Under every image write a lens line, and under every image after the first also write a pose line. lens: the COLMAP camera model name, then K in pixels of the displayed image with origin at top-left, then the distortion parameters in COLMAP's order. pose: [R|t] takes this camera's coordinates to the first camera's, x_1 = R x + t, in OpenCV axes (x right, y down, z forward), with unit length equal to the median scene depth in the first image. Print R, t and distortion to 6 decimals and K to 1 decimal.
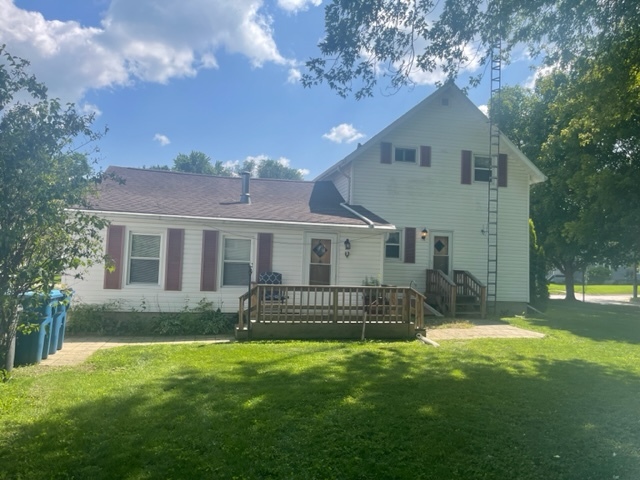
lens RADIAL K [[486.7, 0, 319.6], [0, 486.7, 243.8], [0, 0, 1]] dist [0.073706, -0.096919]
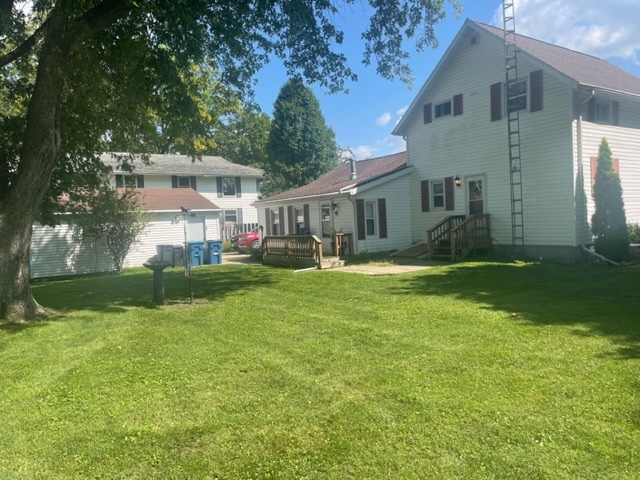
lens RADIAL K [[486.7, 0, 324.2], [0, 486.7, 239.0], [0, 0, 1]] dist [0.073706, -0.096919]
pose [[0.364316, -0.014246, -0.931166, 1.073718], [0.108264, 0.993751, 0.027155, 0.042640], [0.924961, -0.110704, 0.363582, 0.337653]]
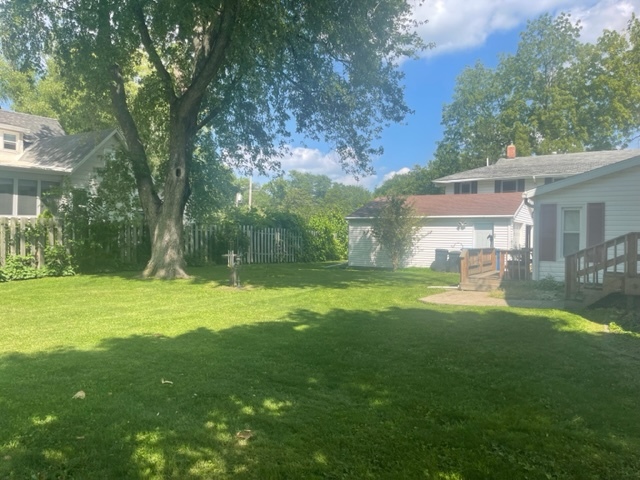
lens RADIAL K [[486.7, 0, 314.0], [0, 486.7, 242.3], [0, 0, 1]] dist [0.073706, -0.096919]
pose [[-0.707042, -0.028298, -0.706605, 0.904767], [0.007093, 0.998865, -0.047100, 0.086966], [0.707136, -0.038314, -0.706039, 1.096816]]
